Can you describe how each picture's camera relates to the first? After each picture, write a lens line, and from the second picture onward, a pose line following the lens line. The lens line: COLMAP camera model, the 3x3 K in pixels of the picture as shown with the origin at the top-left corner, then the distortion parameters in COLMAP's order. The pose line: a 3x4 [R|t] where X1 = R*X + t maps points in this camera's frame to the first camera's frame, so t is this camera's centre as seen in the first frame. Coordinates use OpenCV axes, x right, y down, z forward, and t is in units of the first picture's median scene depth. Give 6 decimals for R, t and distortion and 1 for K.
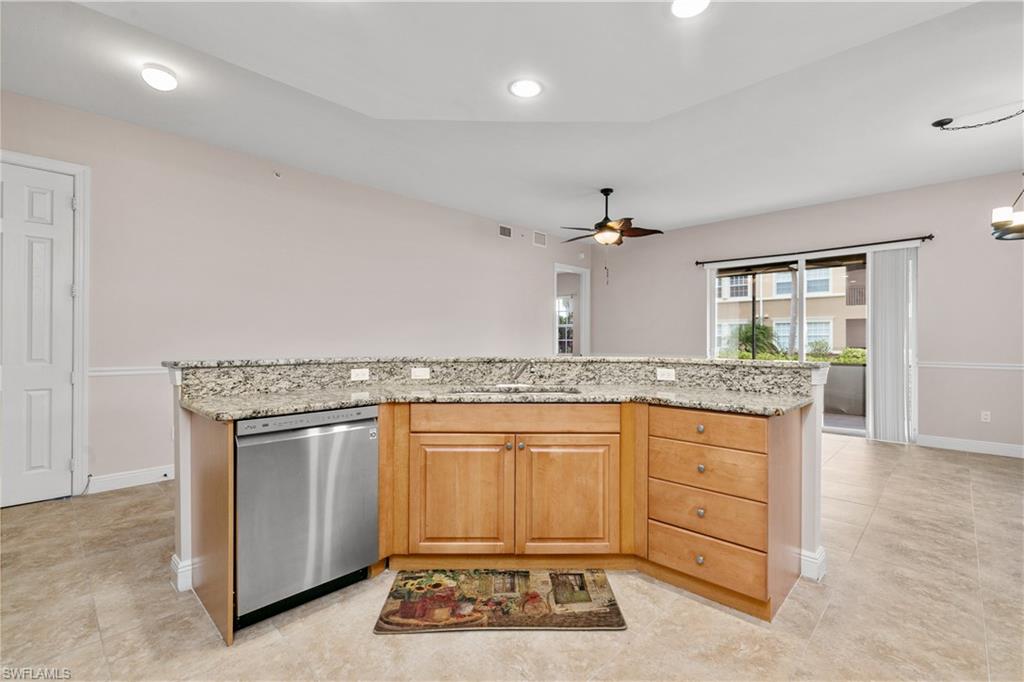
lens RADIAL K [[461.8, 0, 511.1], [0, 461.8, 341.6], [0, 0, 1]] dist [0.001117, 0.000134]
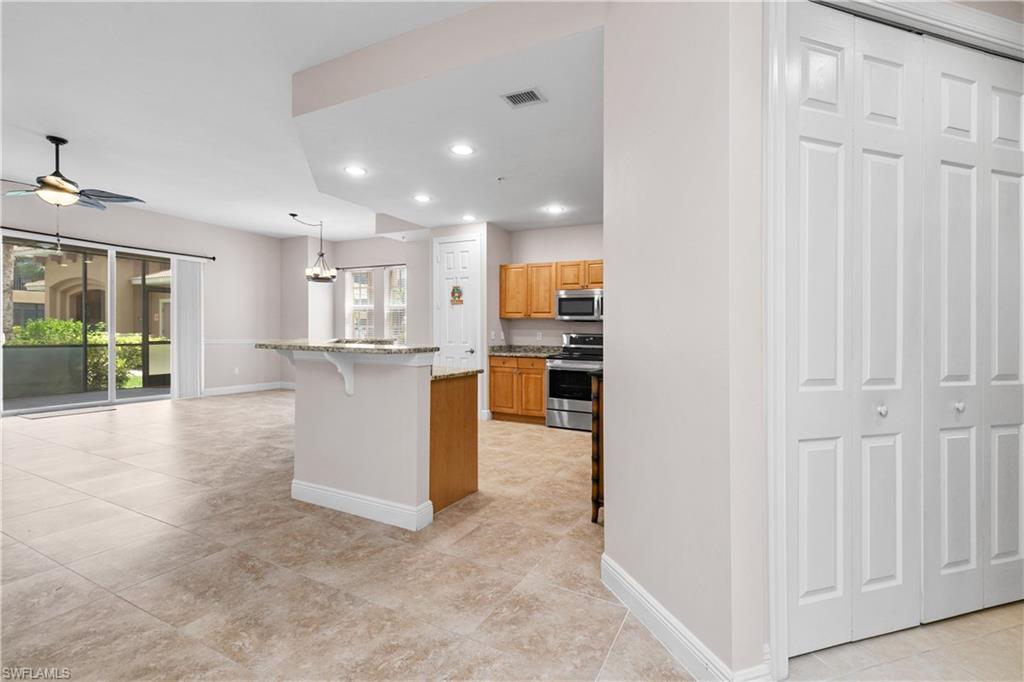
lens RADIAL K [[461.8, 0, 509.9], [0, 461.8, 341.0], [0, 0, 1]] dist [0.001117, 0.000134]
pose [[-0.277683, -0.023647, 0.960382, -1.306792], [-0.021374, 0.999602, 0.018433, -0.003050], [-0.960435, -0.015409, -0.278078, 0.743003]]
